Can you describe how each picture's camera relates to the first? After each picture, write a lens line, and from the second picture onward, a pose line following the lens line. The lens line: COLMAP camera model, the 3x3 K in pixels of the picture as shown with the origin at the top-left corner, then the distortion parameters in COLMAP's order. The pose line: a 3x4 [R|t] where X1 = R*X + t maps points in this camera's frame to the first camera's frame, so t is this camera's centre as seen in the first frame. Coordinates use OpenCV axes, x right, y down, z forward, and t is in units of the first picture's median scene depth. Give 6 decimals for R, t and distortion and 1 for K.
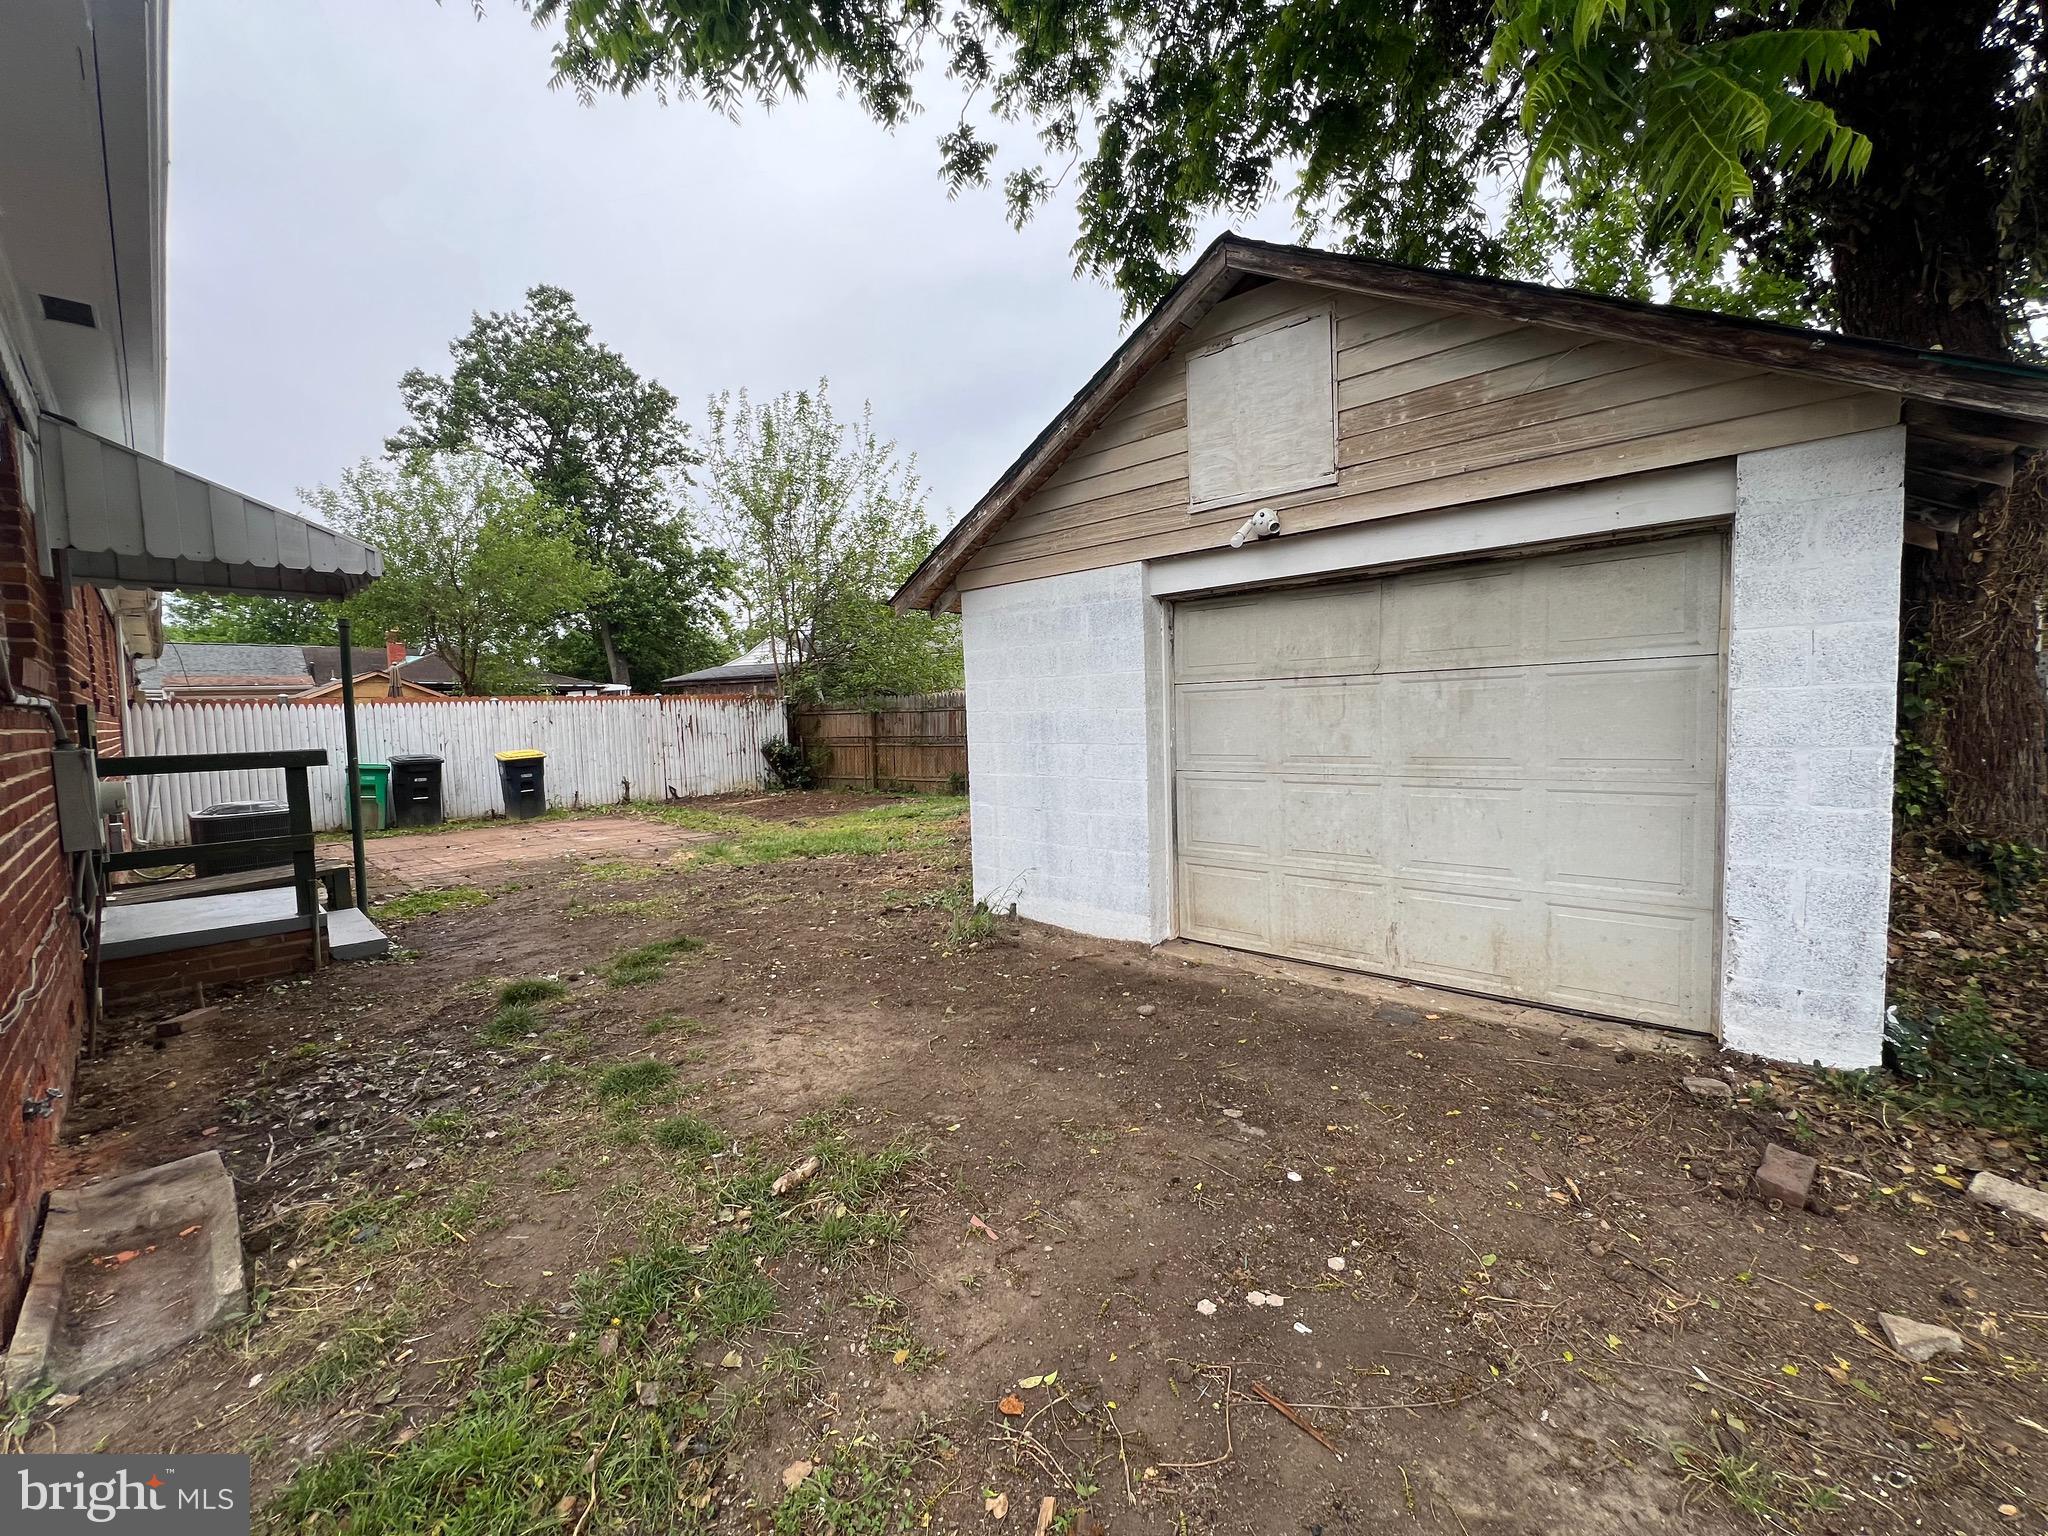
lens RADIAL K [[815.2, 0, 1033.4], [0, 815.2, 768.0], [0, 0, 1]] dist [-0.001255, -0.000007]
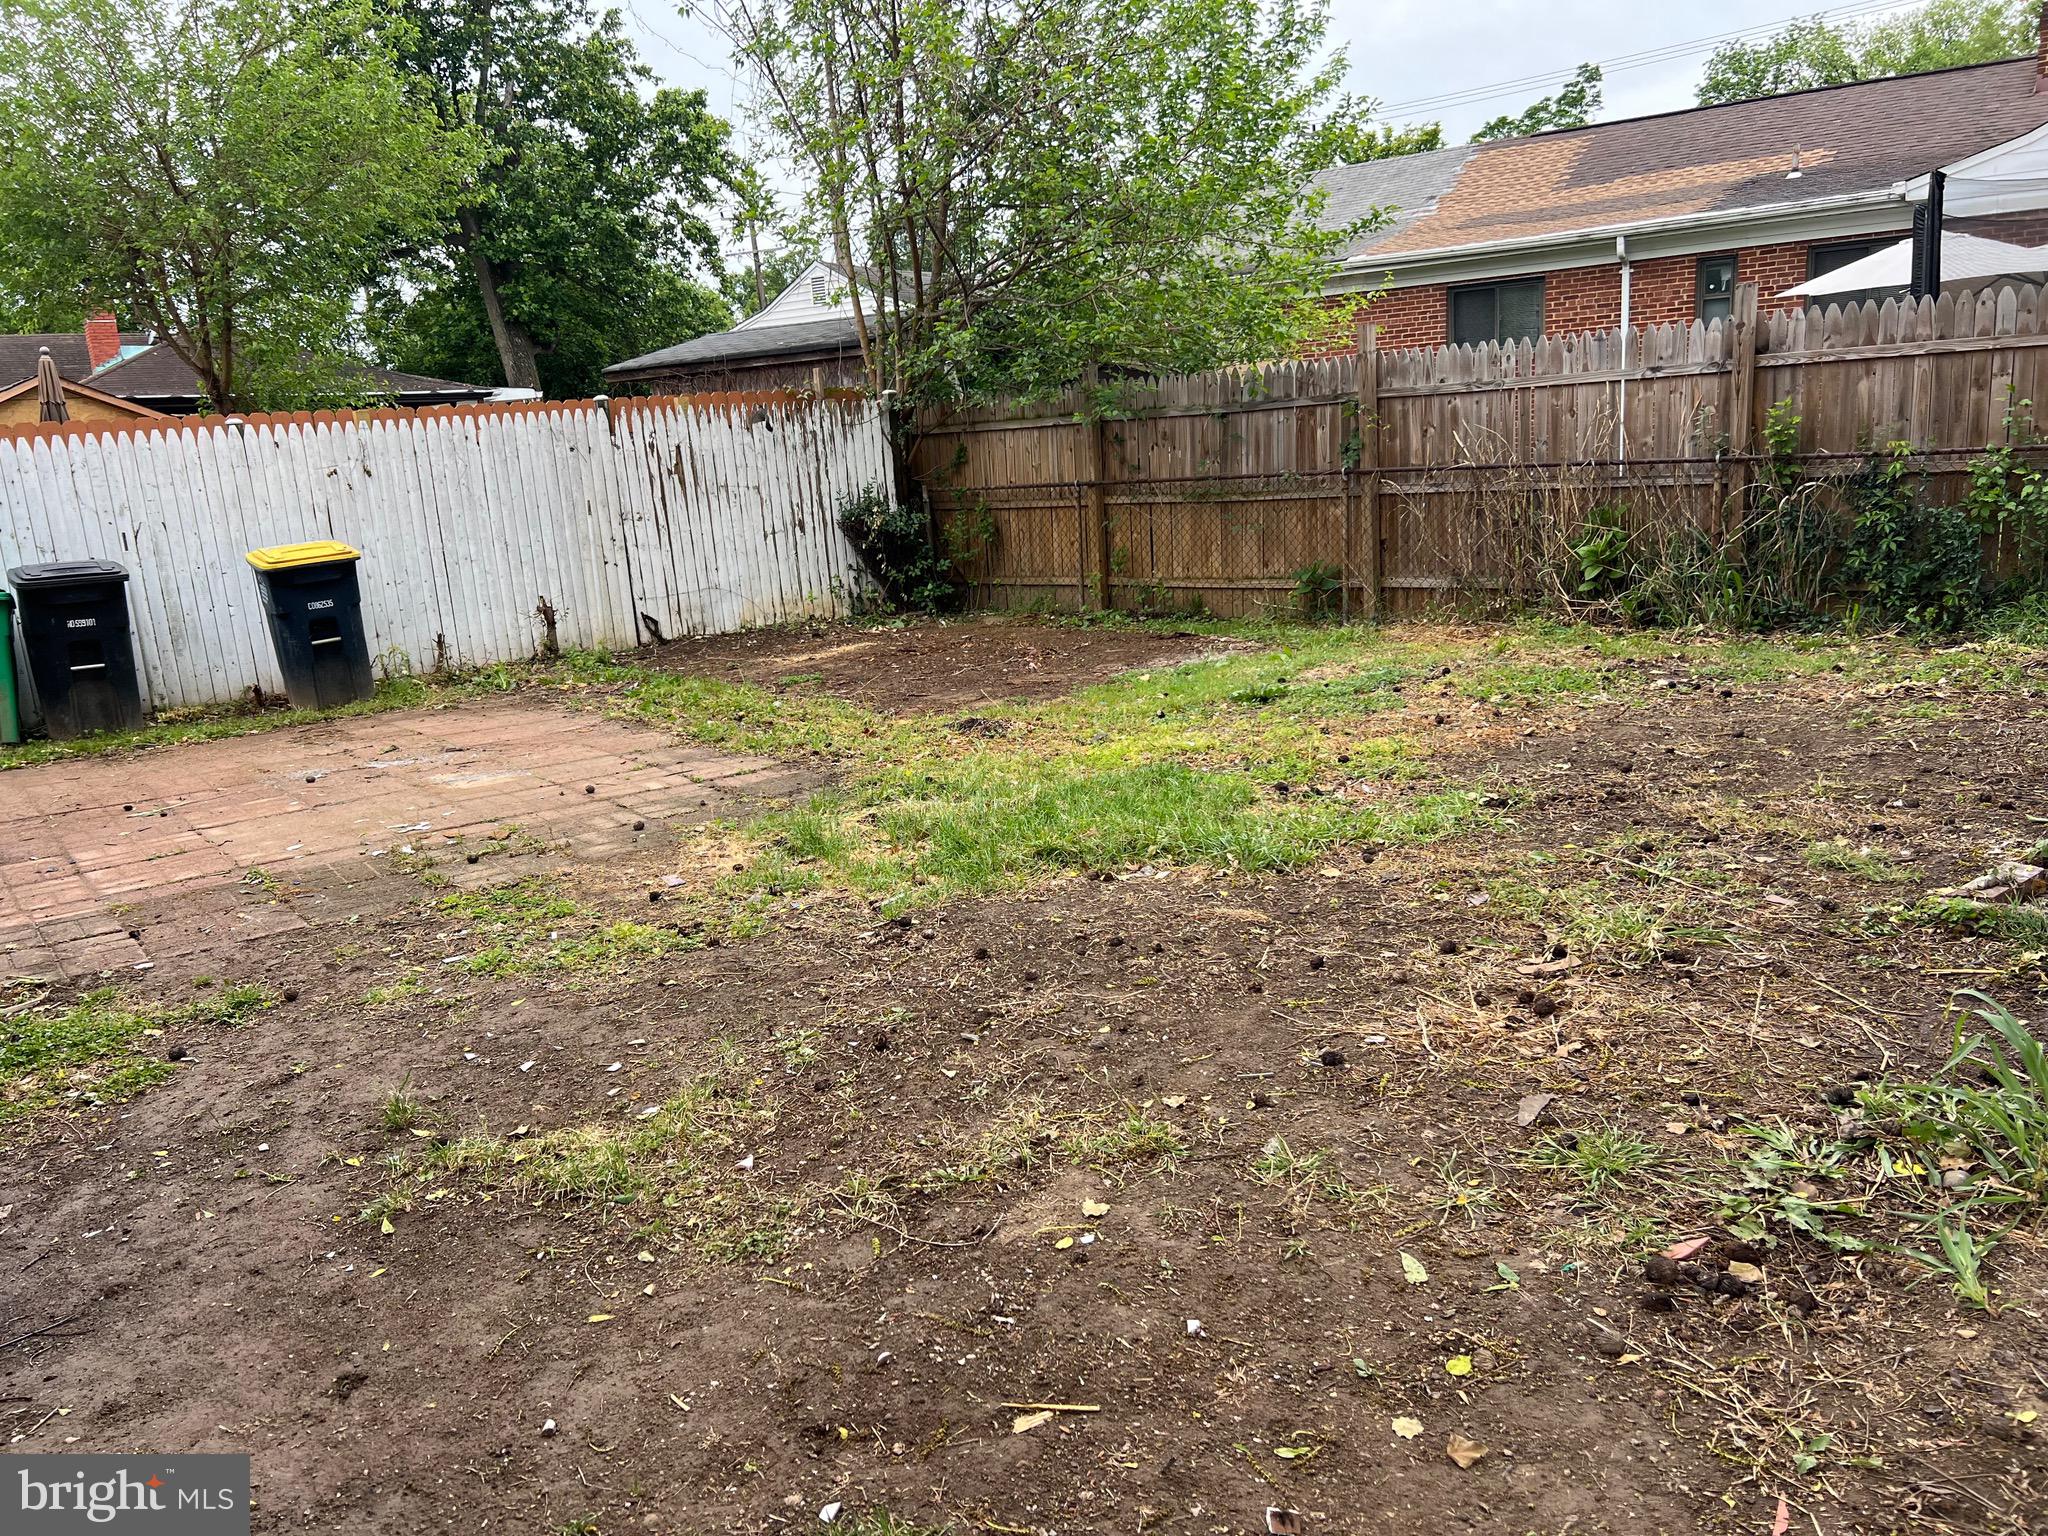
lens RADIAL K [[1535.0, 0, 1023.7], [0, 1535.0, 774.5], [0, 0, 1]] dist [0.037379, -0.014589]
pose [[0.985761, -0.001789, -0.168142, -0.103382], [0.027890, 0.987833, 0.153000, -0.012162], [0.165822, -0.155511, 0.973817, 0.211535]]
